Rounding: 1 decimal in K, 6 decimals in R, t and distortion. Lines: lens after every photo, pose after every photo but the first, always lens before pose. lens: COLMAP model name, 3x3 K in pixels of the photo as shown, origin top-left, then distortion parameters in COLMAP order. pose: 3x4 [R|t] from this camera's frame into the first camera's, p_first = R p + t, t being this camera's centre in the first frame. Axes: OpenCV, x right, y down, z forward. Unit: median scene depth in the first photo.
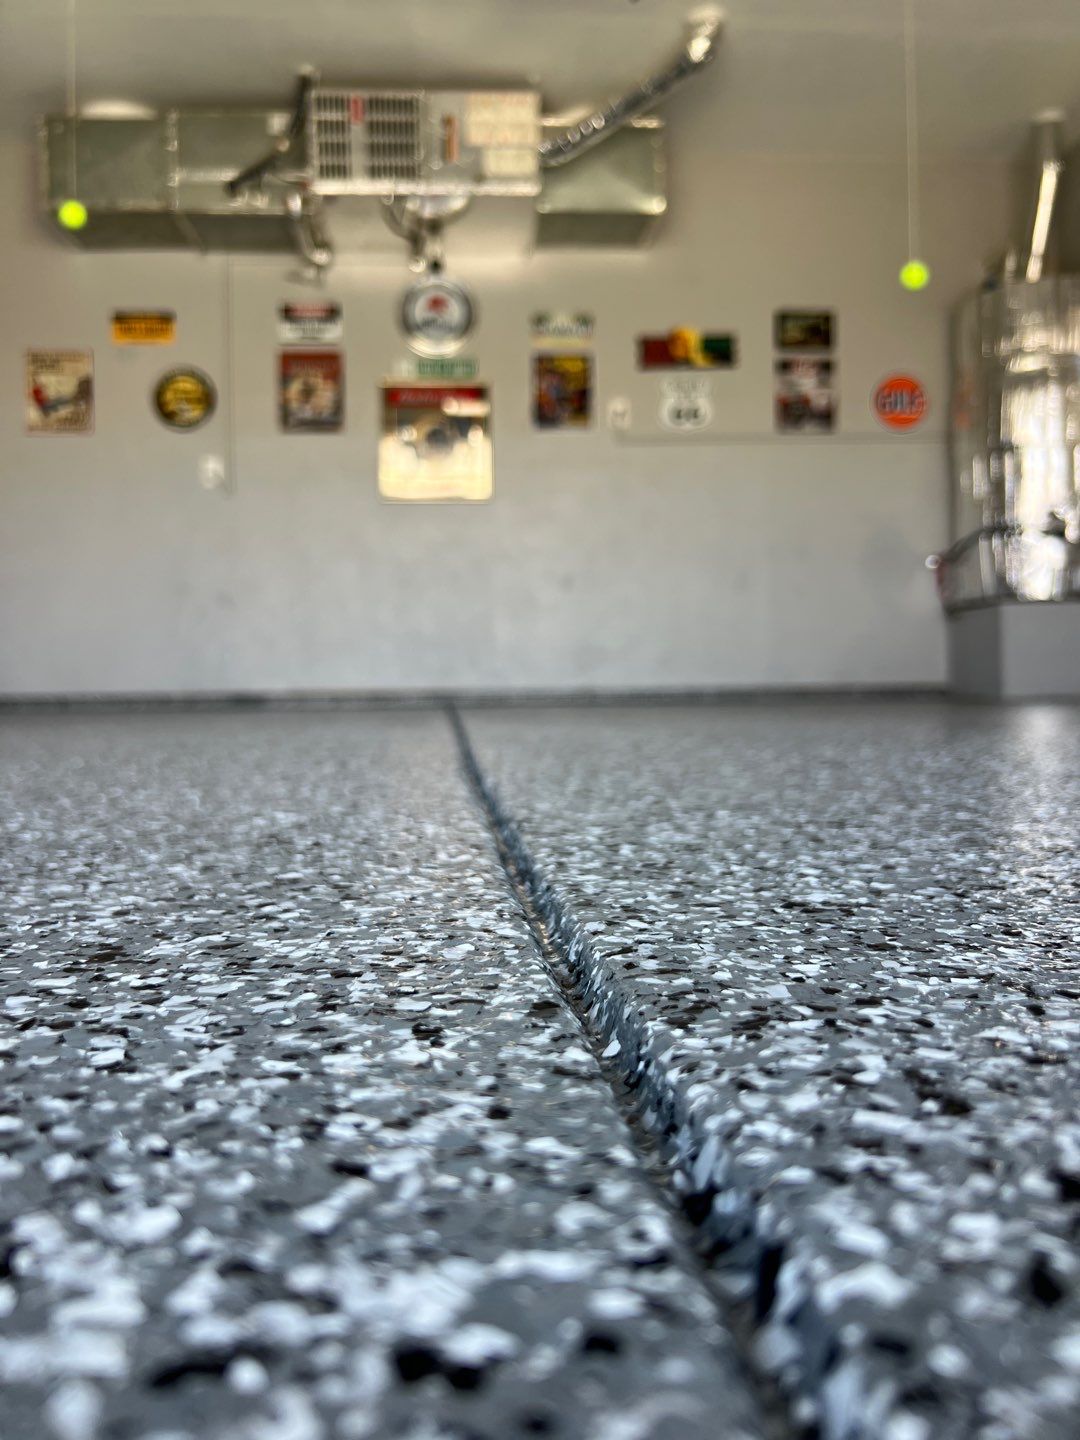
lens RADIAL K [[1119.0, 0, 540.0], [0, 1119.0, 720.0], [0, 0, 1]] dist [-0.004135, -0.004865]
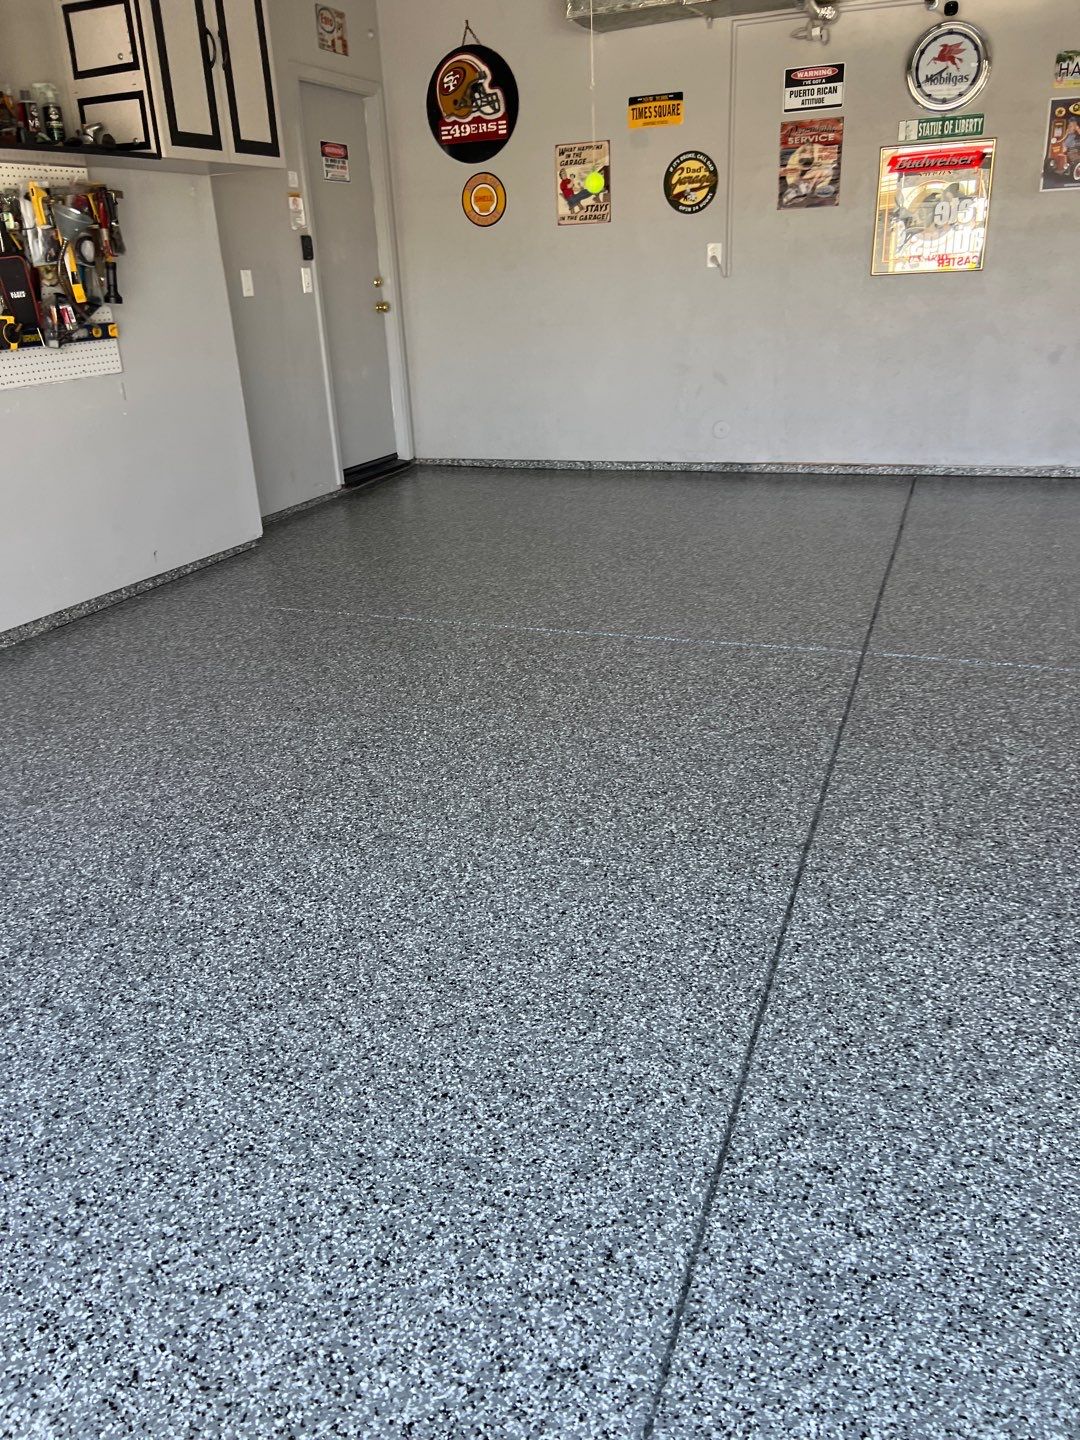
lens RADIAL K [[1088.3, 0, 536.7], [0, 1088.3, 722.6], [0, 0, 1]] dist [0.033072, -0.030177]
pose [[0.903001, 0.140758, -0.405926, 0.055559], [0.021365, 0.928930, 0.369640, -0.209343], [0.429106, -0.342458, 0.835817, -0.138466]]
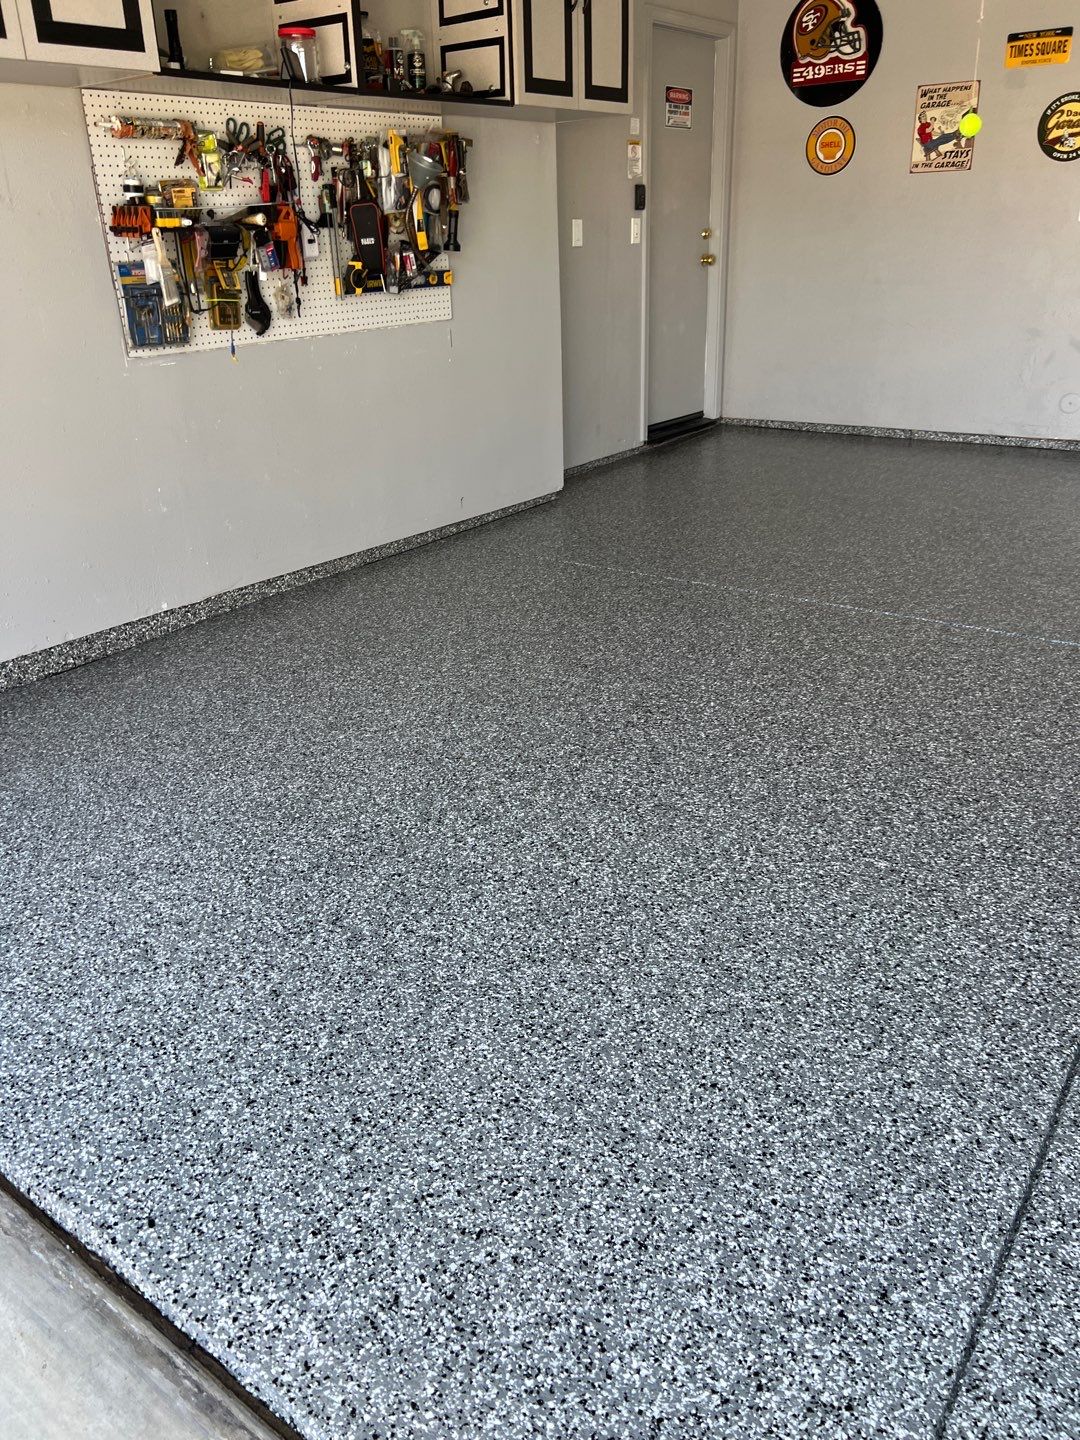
lens RADIAL K [[1100.6, 0, 540.0], [0, 1100.6, 720.0], [0, 0, 1]] dist [0.033803, -0.039413]
pose [[0.761791, 0.251441, -0.597036, 0.039095], [0.005670, 0.918981, 0.394262, -0.207757], [0.647798, -0.303731, 0.698645, -0.137825]]
